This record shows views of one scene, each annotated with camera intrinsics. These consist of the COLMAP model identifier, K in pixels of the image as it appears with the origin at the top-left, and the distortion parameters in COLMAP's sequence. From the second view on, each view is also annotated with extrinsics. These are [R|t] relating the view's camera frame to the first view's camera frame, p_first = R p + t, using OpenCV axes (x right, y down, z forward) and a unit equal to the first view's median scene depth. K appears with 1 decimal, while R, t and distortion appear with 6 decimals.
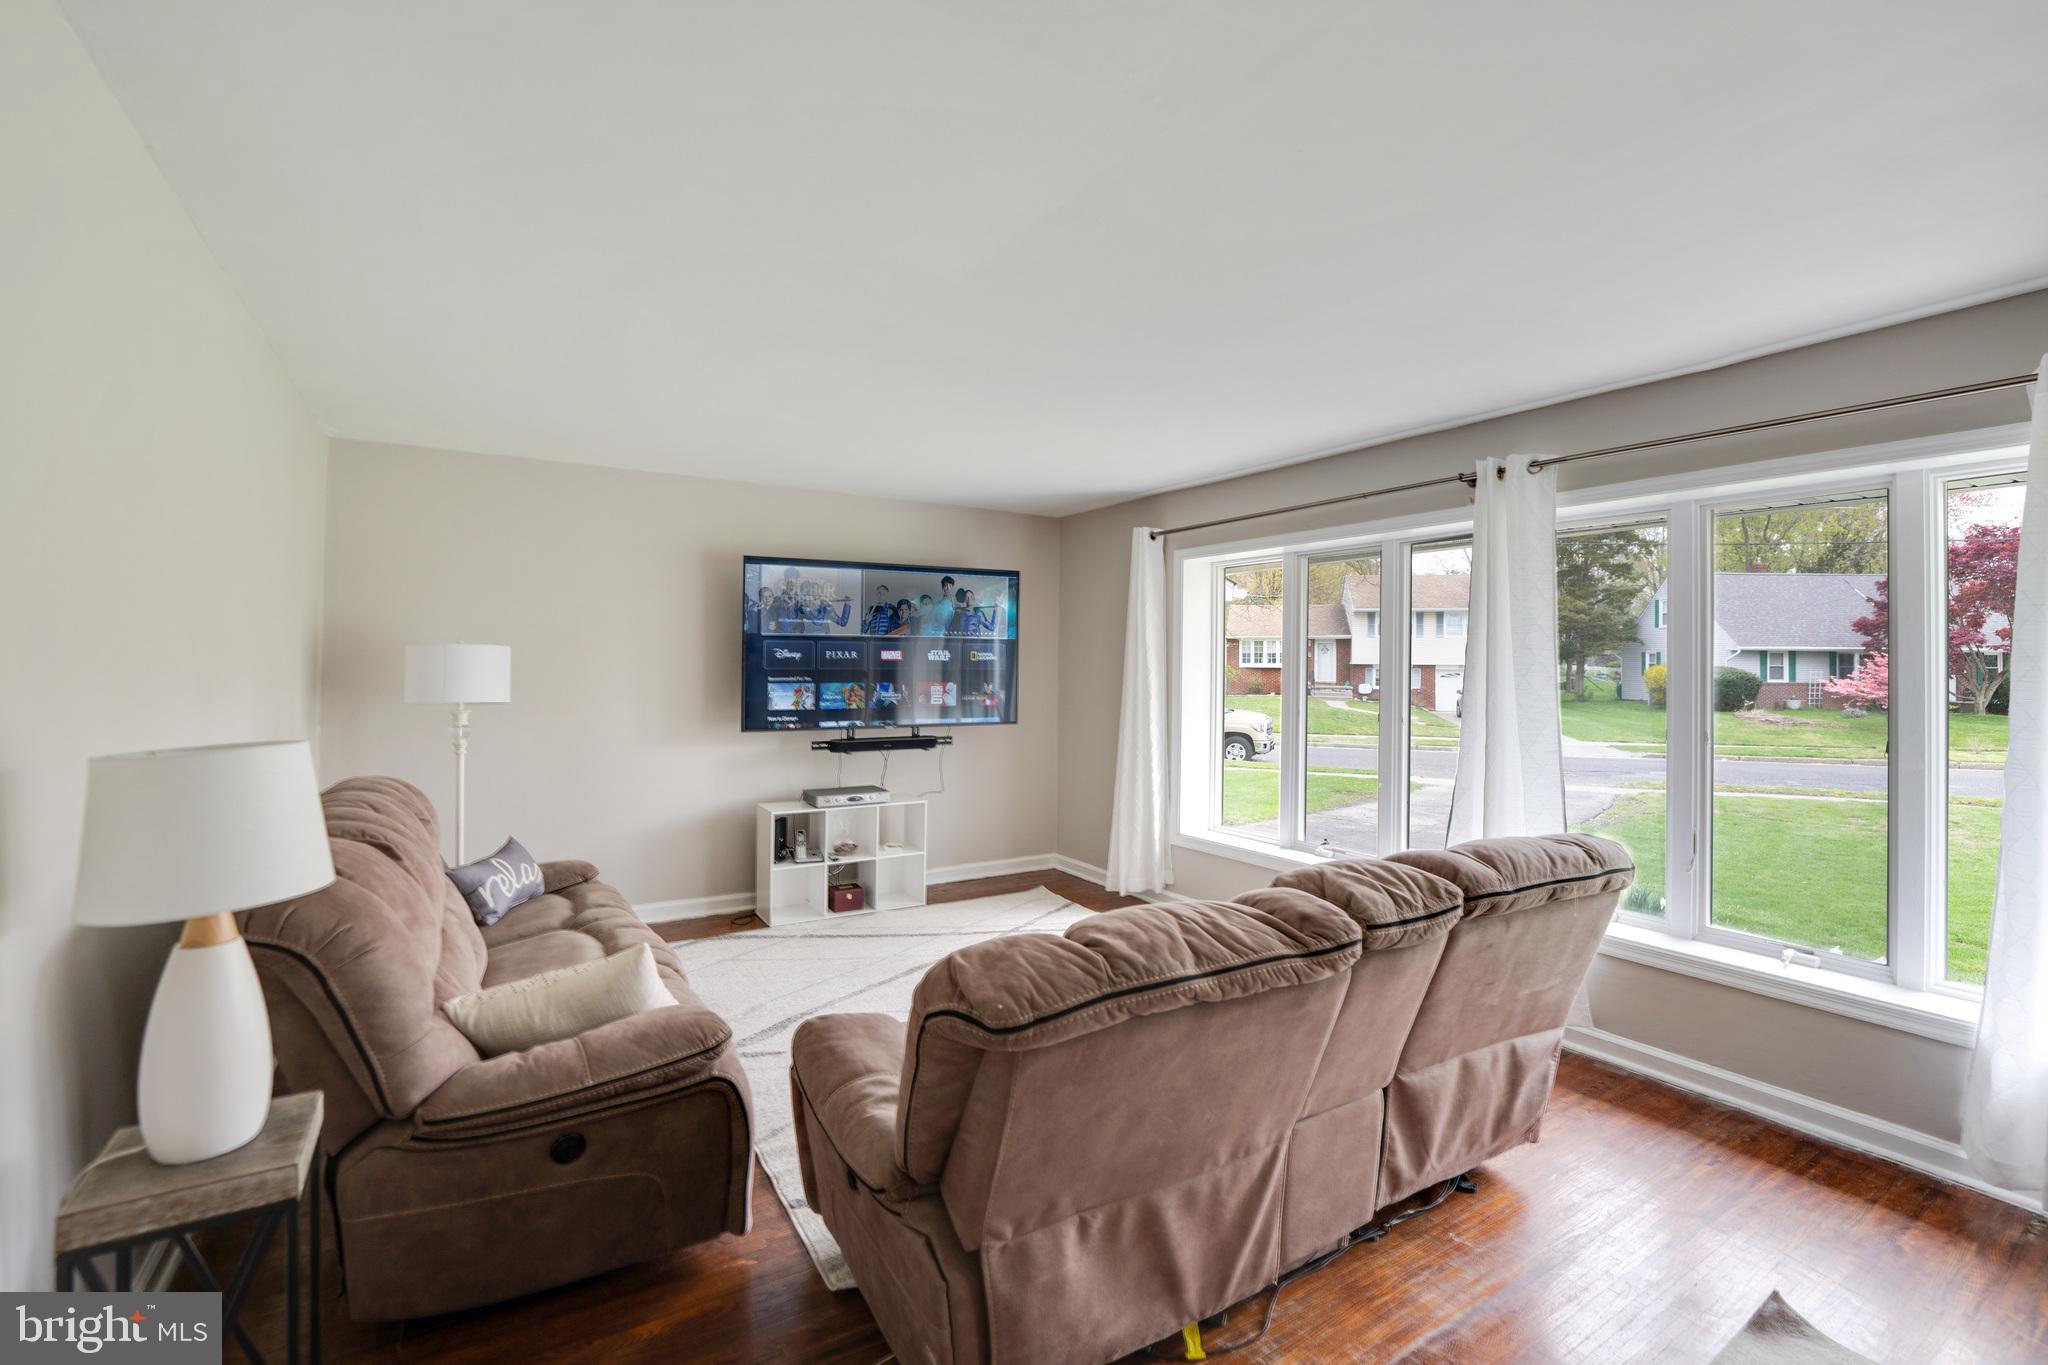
lens RADIAL K [[892.5, 0, 1024.4], [0, 892.5, 664.5], [0, 0, 1]] dist [-0.018353, 0.000321]
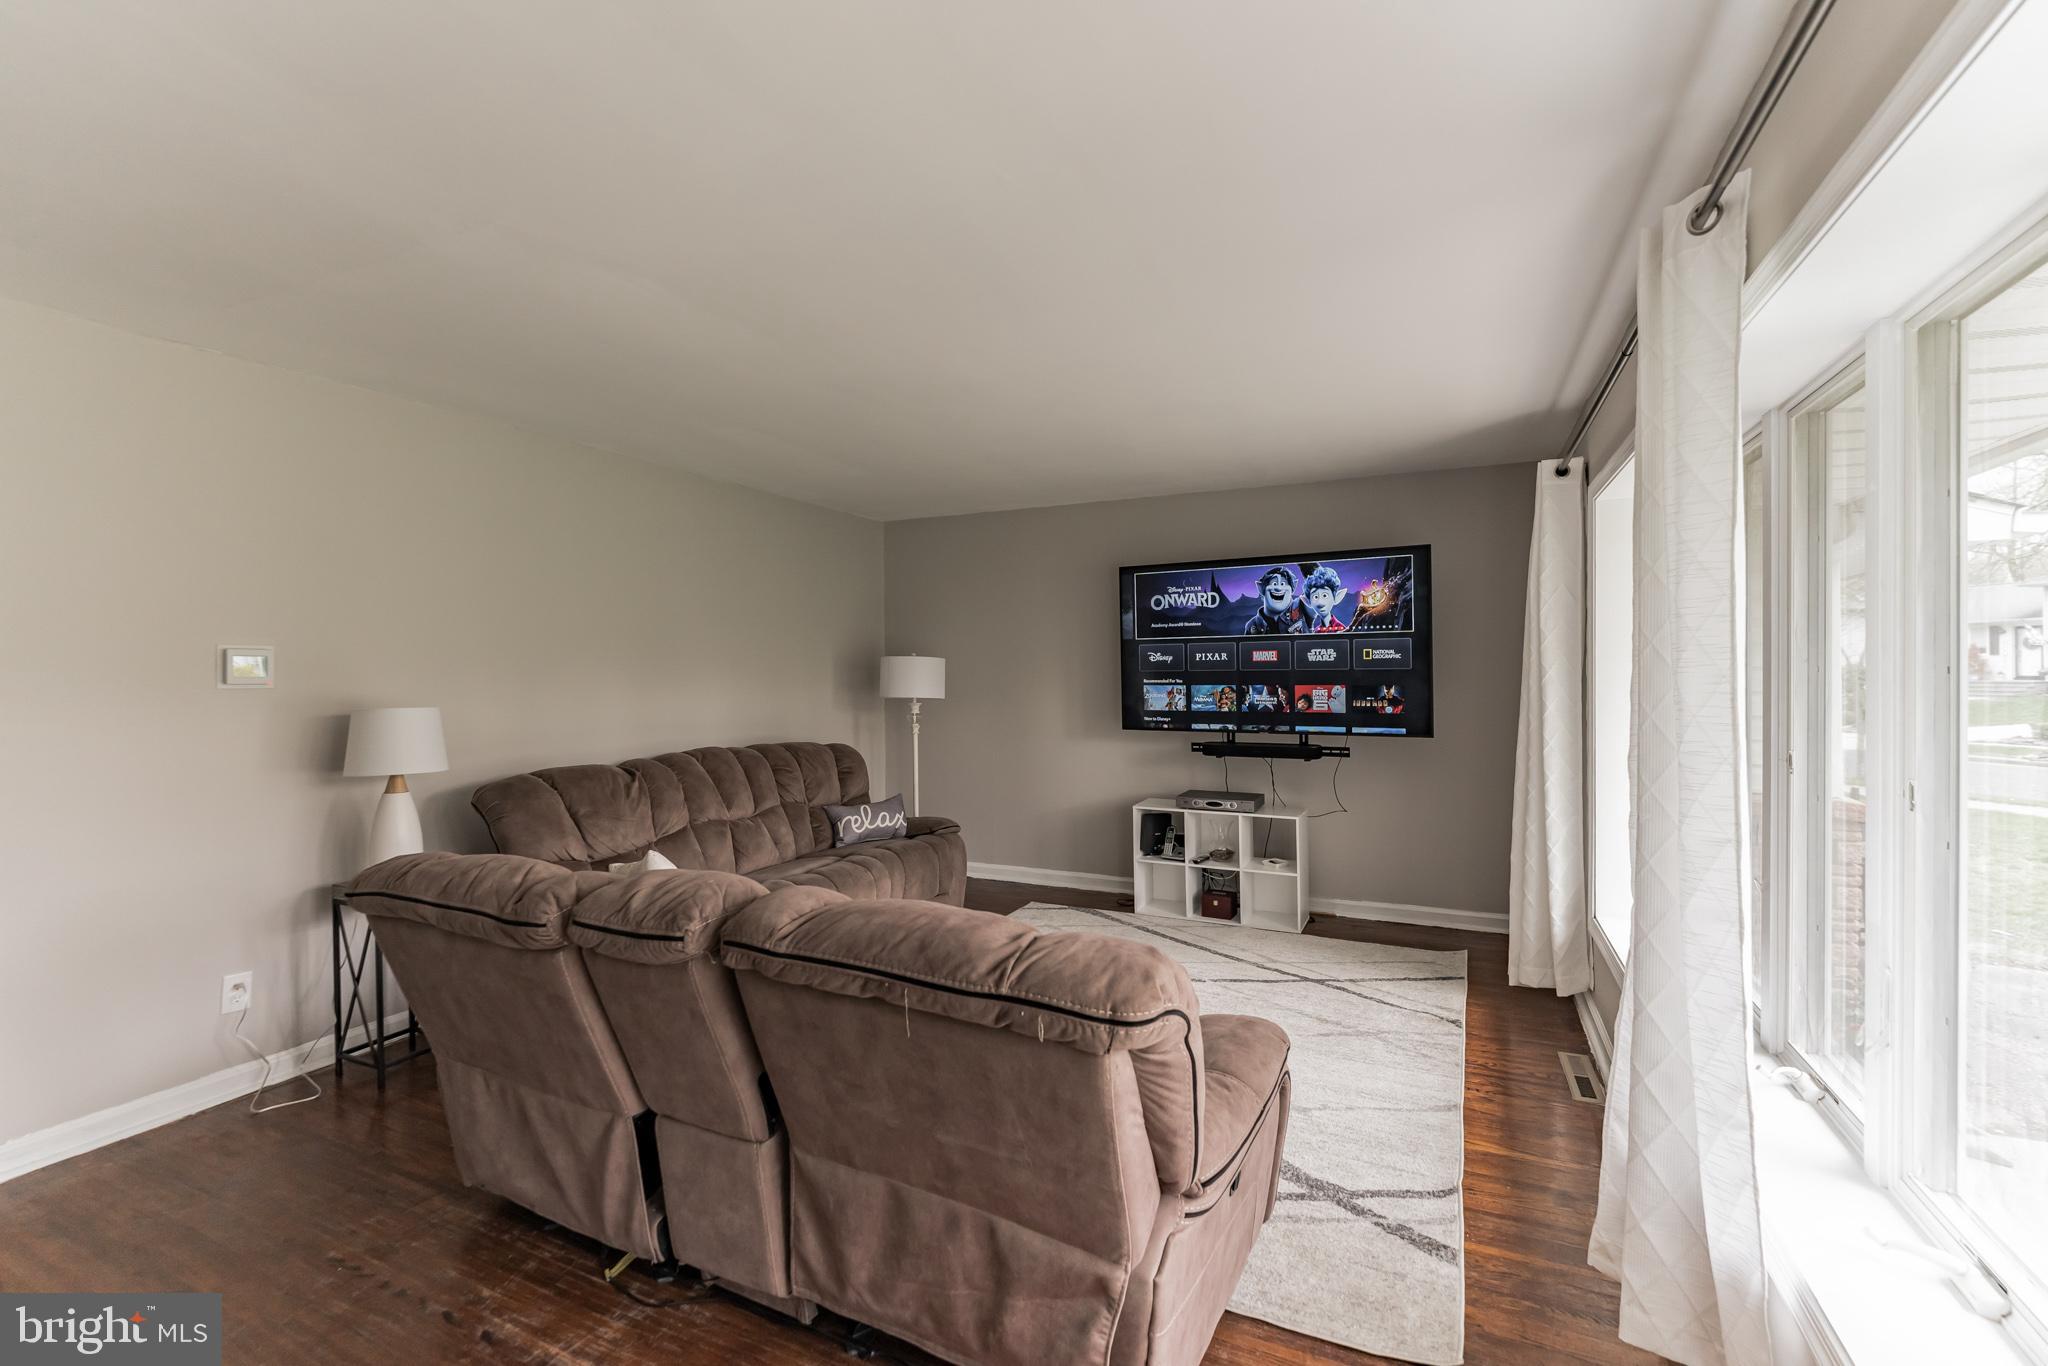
lens RADIAL K [[893.1, 0, 1023.4], [0, 893.1, 684.5], [0, 0, 1]] dist [0.022127, 0.000165]
pose [[0.531504, 0.003190, -0.847050, 1.255801], [0.012897, 0.999847, 0.011858, 0.013459], [0.846958, -0.017227, 0.531381, 0.725268]]
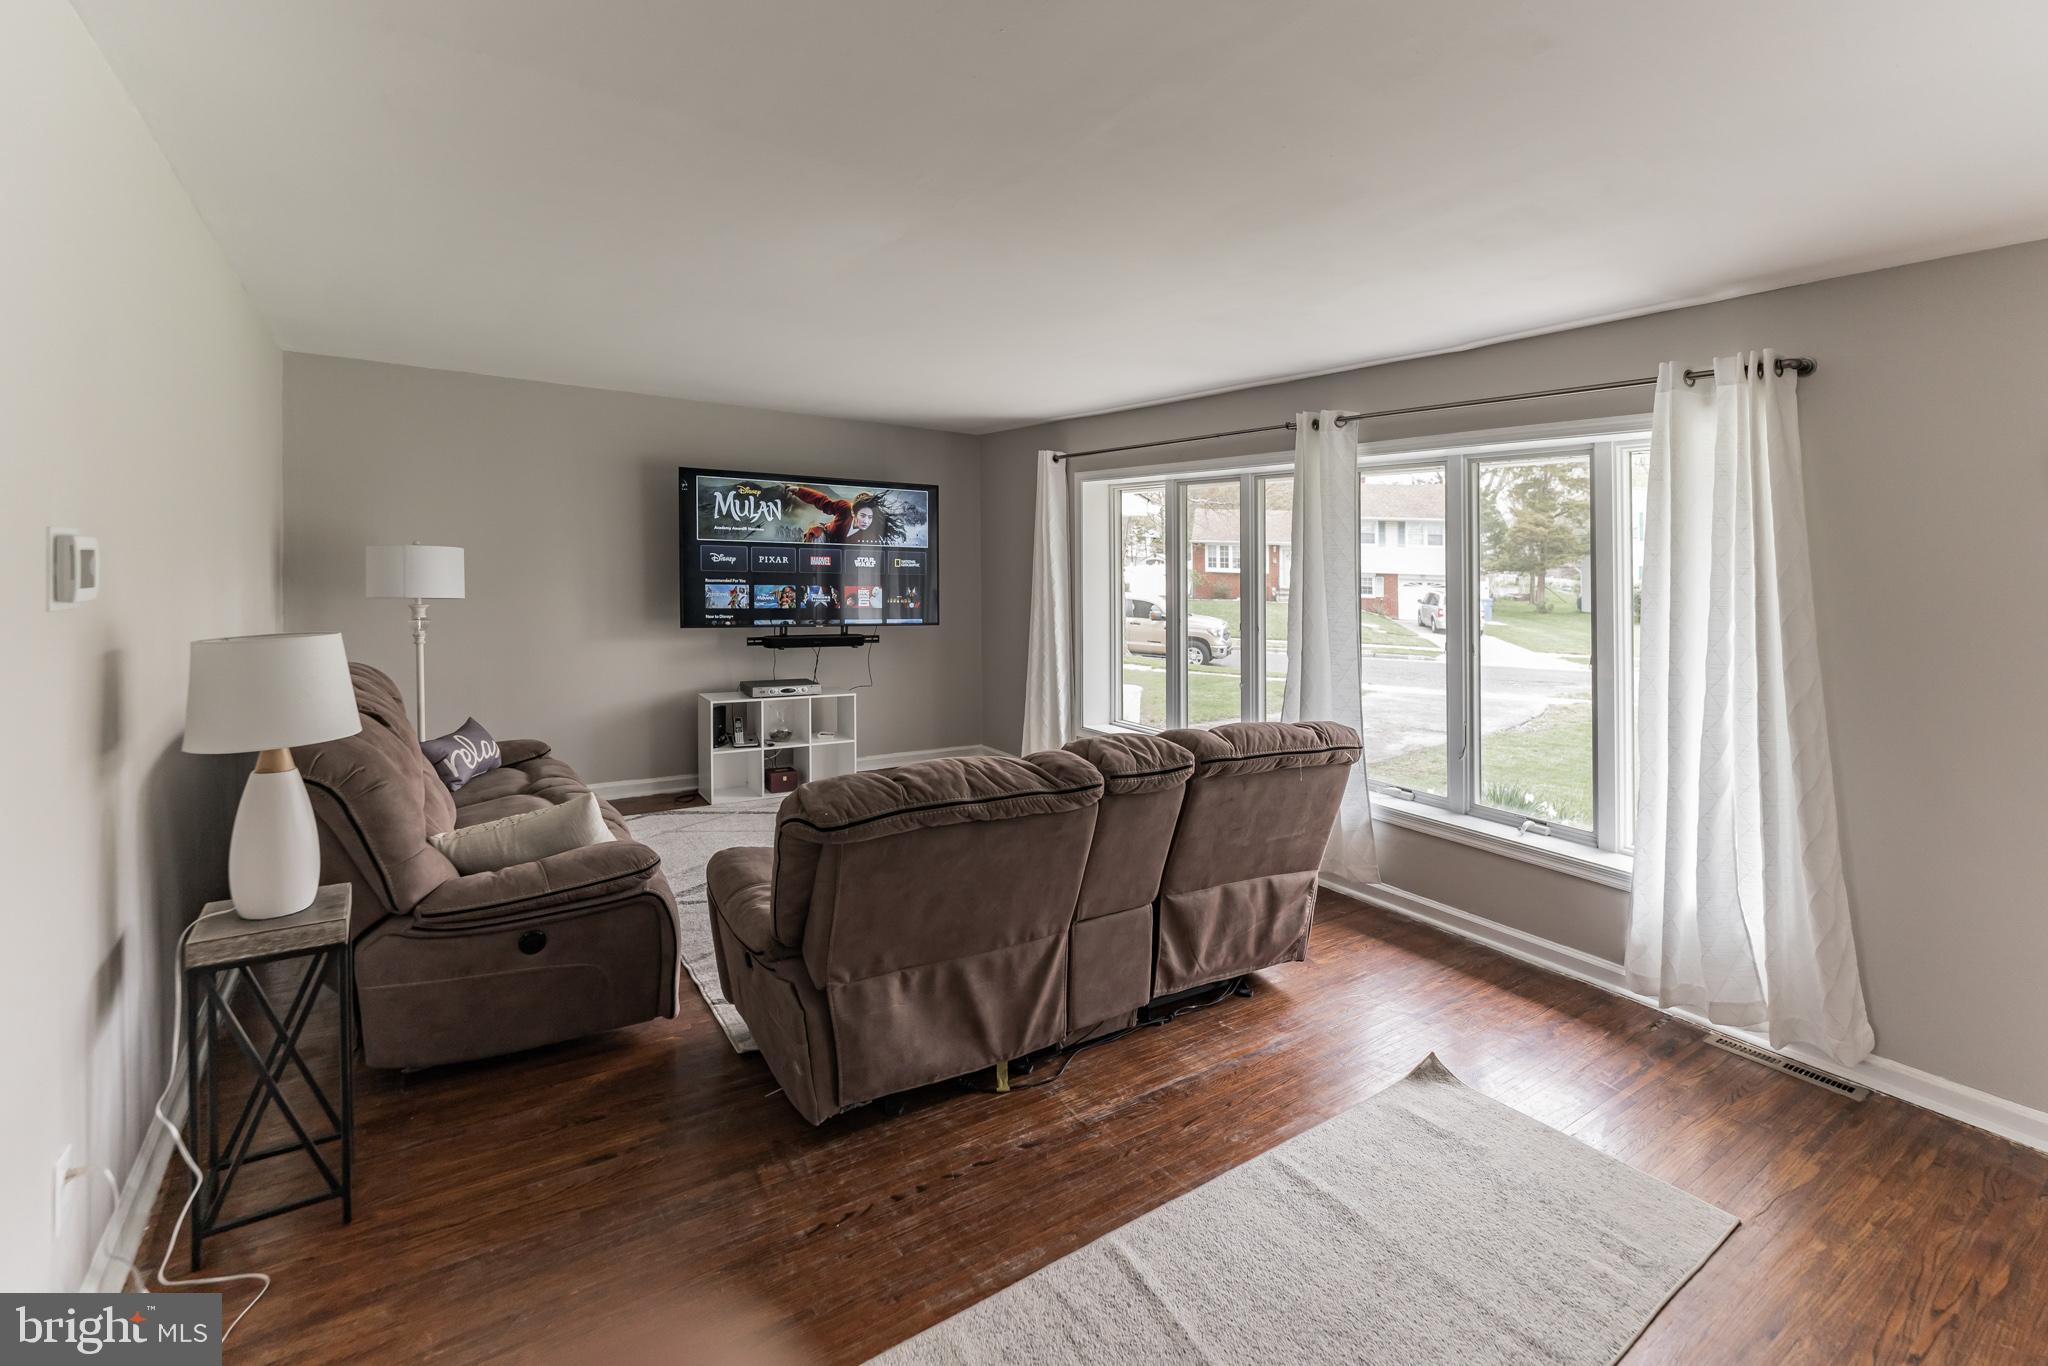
lens RADIAL K [[897.6, 0, 1024.2], [0, 897.6, 647.7], [0, 0, 1]] dist [-0.000449, -0.000043]
pose [[0.998839, 0.018536, 0.044459, 0.129893], [-0.022559, 0.995525, 0.091764, -0.026122], [-0.042559, -0.092661, 0.994788, -0.282005]]
